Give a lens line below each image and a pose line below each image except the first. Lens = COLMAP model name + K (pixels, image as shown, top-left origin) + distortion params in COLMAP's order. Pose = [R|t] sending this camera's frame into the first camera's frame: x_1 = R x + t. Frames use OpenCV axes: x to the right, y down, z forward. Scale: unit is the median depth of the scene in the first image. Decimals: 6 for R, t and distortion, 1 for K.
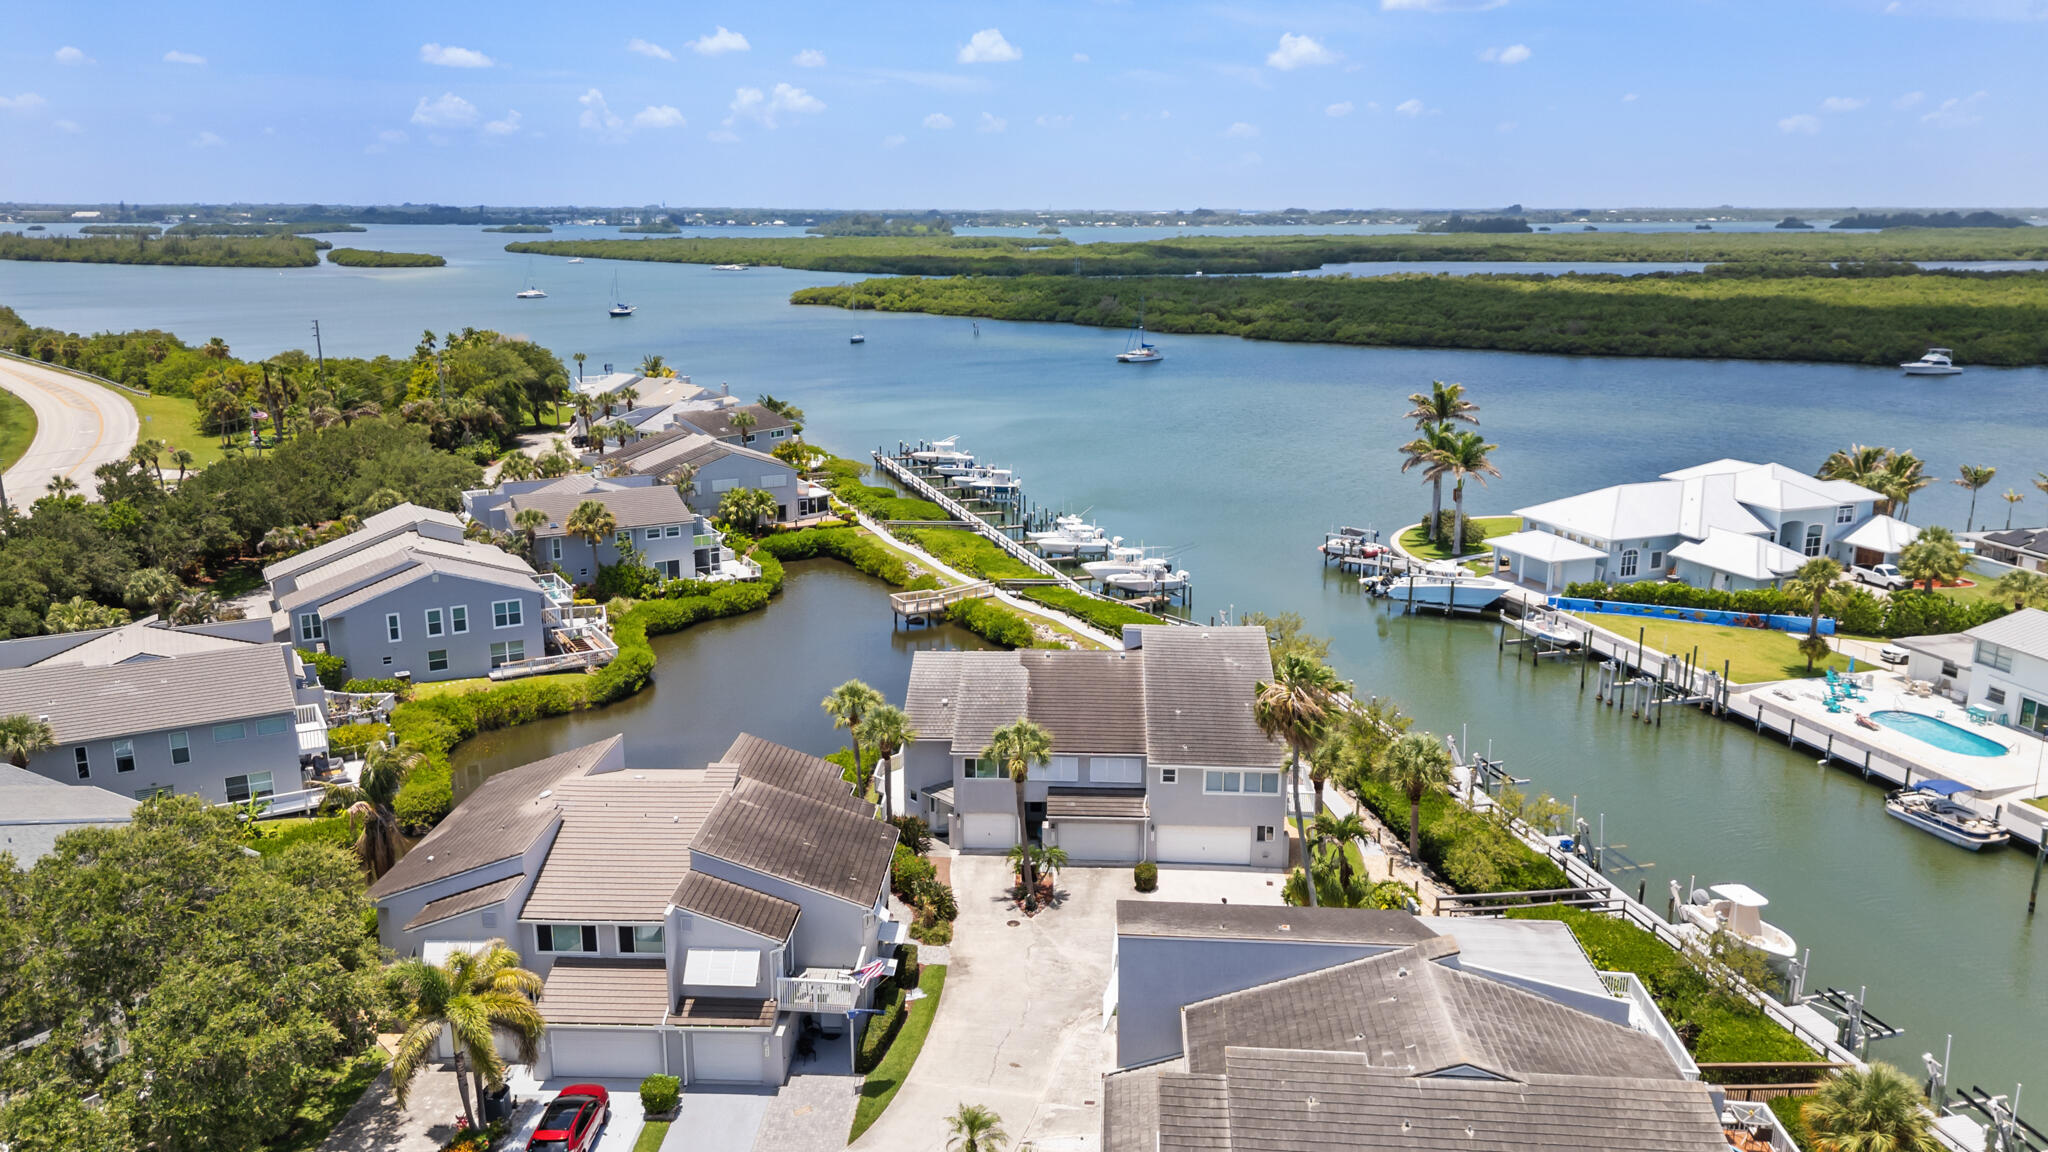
lens RADIAL K [[1484.9, 0, 1024.0], [0, 1484.9, 576.0], [0, 0, 1]] dist [0.004736, 0.003816]
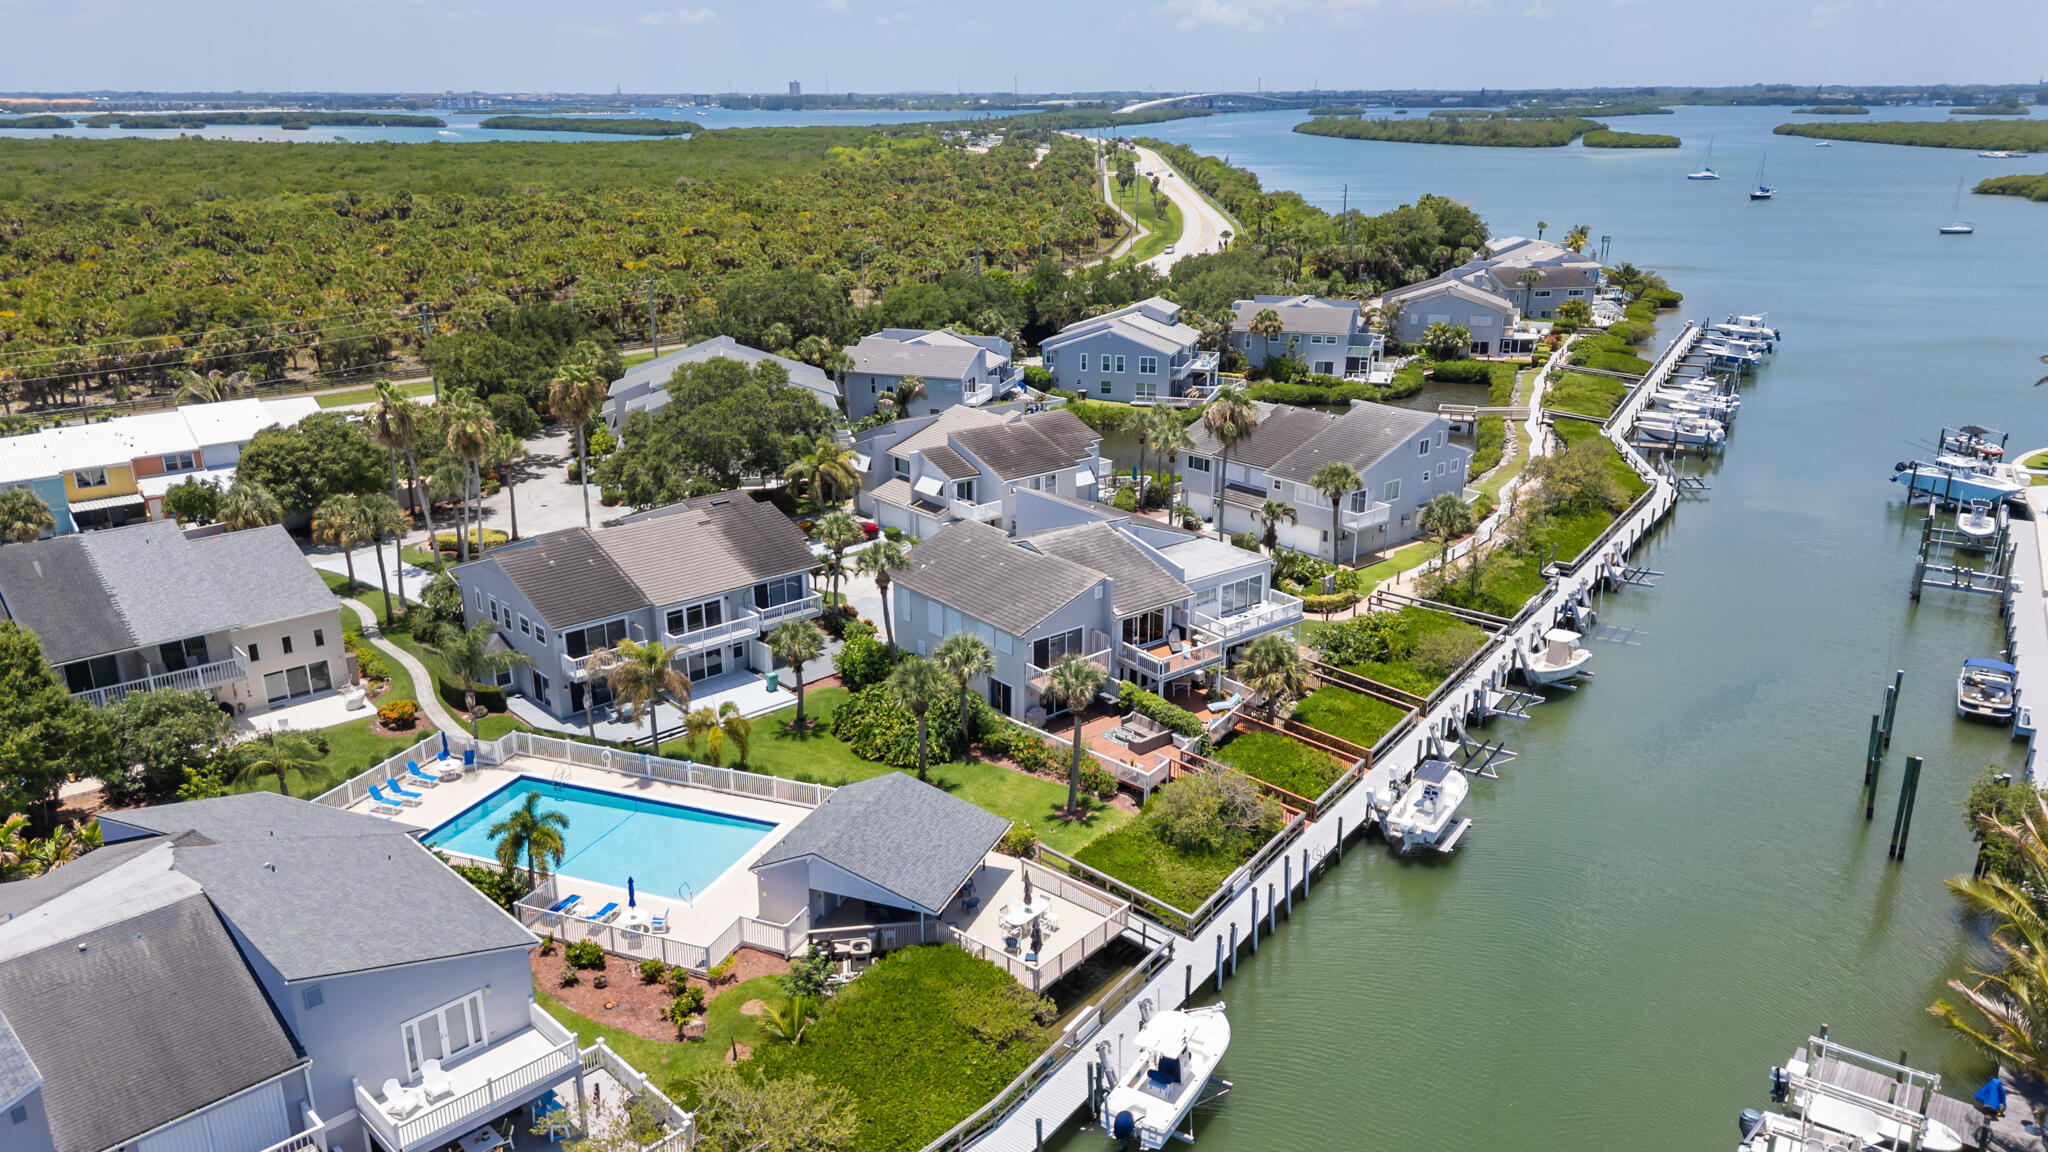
lens RADIAL K [[1447.4, 0, 1024.0], [0, 1447.4, 576.0], [0, 0, 1]] dist [0.116040, -0.137295]
pose [[0.659226, 0.225916, -0.717205, 0.178314], [-0.171636, 0.973829, 0.148989, 0.009093], [0.732094, 0.024881, 0.680749, -0.031127]]
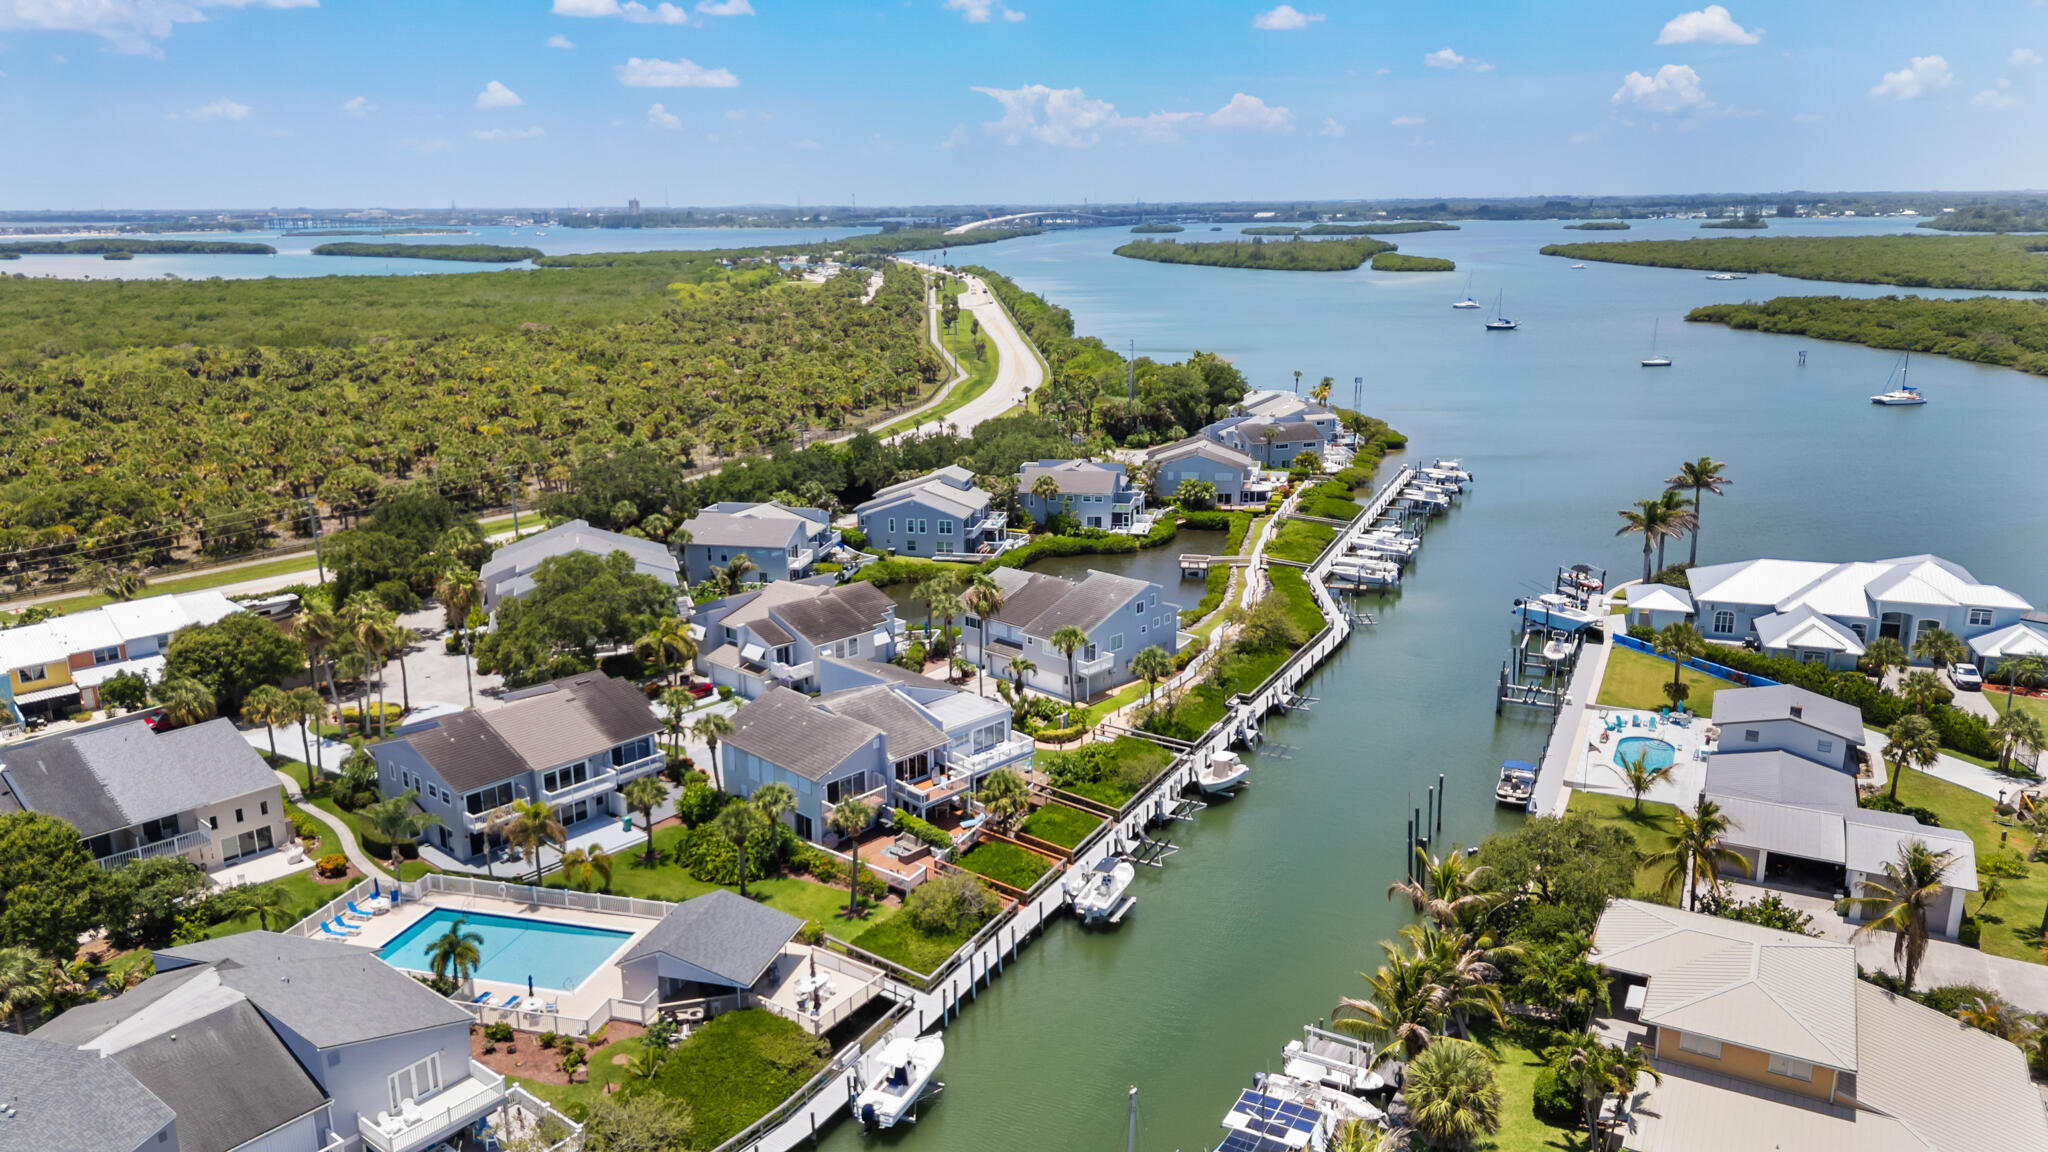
lens RADIAL K [[1447.4, 0, 1024.0], [0, 1447.4, 576.0], [0, 0, 1]] dist [0.116040, -0.137295]
pose [[0.733890, 0.155301, -0.661277, 0.235613], [-0.145705, 0.986845, 0.070056, -0.014142], [0.663458, 0.044938, 0.746863, -0.071883]]
